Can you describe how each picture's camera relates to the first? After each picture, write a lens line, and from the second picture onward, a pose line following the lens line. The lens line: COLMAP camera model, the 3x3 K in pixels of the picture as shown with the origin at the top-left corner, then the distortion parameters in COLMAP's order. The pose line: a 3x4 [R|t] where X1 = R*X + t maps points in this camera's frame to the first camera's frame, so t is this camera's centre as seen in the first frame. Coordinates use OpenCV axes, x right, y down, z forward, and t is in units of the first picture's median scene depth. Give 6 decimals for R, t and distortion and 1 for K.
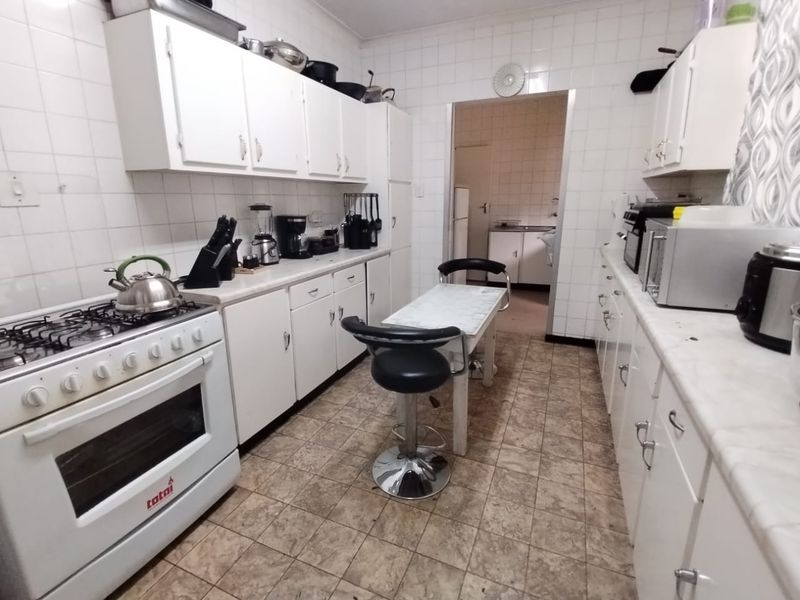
lens RADIAL K [[388.1, 0, 397.7], [0, 388.1, 295.2], [0, 0, 1]] dist [0.000524, -0.000438]
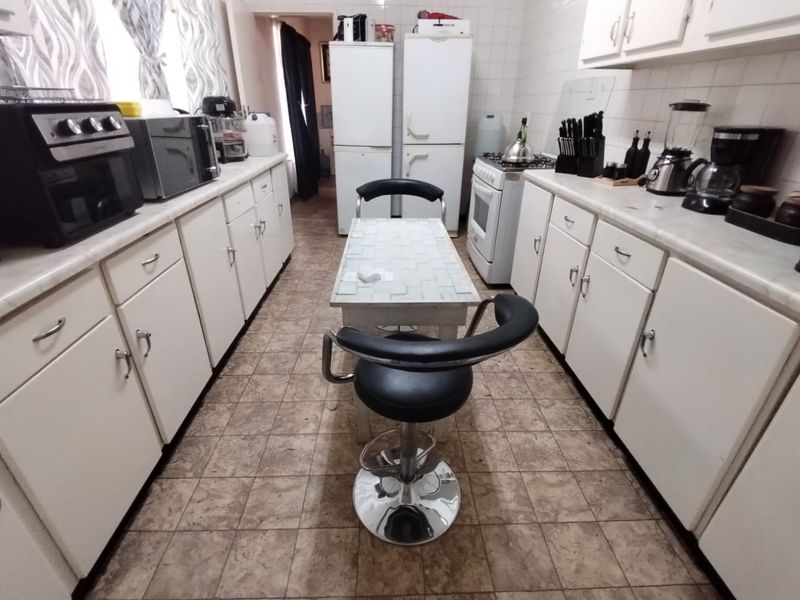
lens RADIAL K [[388.1, 0, 399.4], [0, 388.1, 299.3], [0, 0, 1]] dist [0.000524, -0.000438]
pose [[-0.906298, 0.194533, -0.375207, 0.399163], [-0.098048, 0.766777, 0.634382, -0.338480], [0.411109, 0.611727, -0.675855, 1.418042]]
